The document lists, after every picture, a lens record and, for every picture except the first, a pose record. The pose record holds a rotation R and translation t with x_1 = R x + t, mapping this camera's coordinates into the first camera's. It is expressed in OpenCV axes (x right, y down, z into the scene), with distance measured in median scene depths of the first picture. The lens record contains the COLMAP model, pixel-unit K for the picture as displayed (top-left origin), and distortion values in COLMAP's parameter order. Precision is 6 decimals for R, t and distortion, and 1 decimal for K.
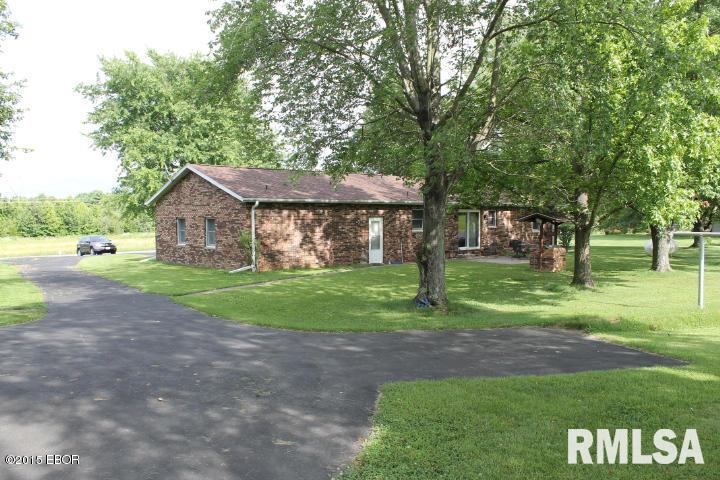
lens RADIAL K [[611.4, 0, 361.0], [0, 611.4, 239.2], [0, 0, 1]] dist [-0.134654, 0.100619]
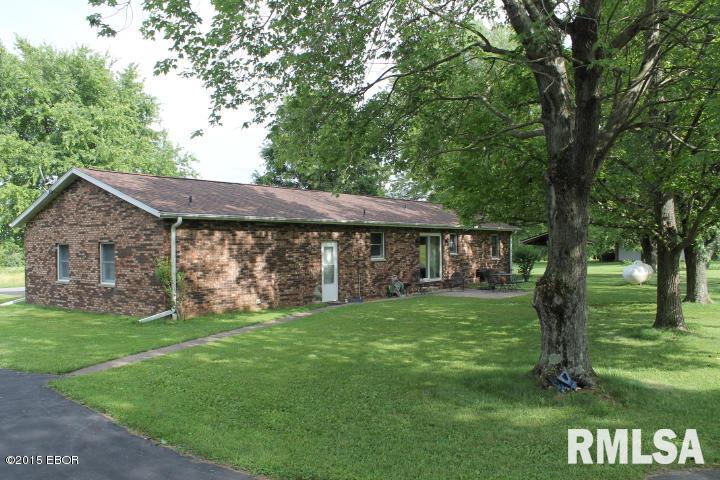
lens RADIAL K [[611.4, 0, 360.8], [0, 611.4, 239.7], [0, 0, 1]] dist [-0.134654, 0.100619]
pose [[0.982509, -0.004954, 0.186150, -0.081541], [0.014557, 0.998630, -0.050256, 0.000565], [-0.185646, 0.052086, 0.981235, 0.241377]]
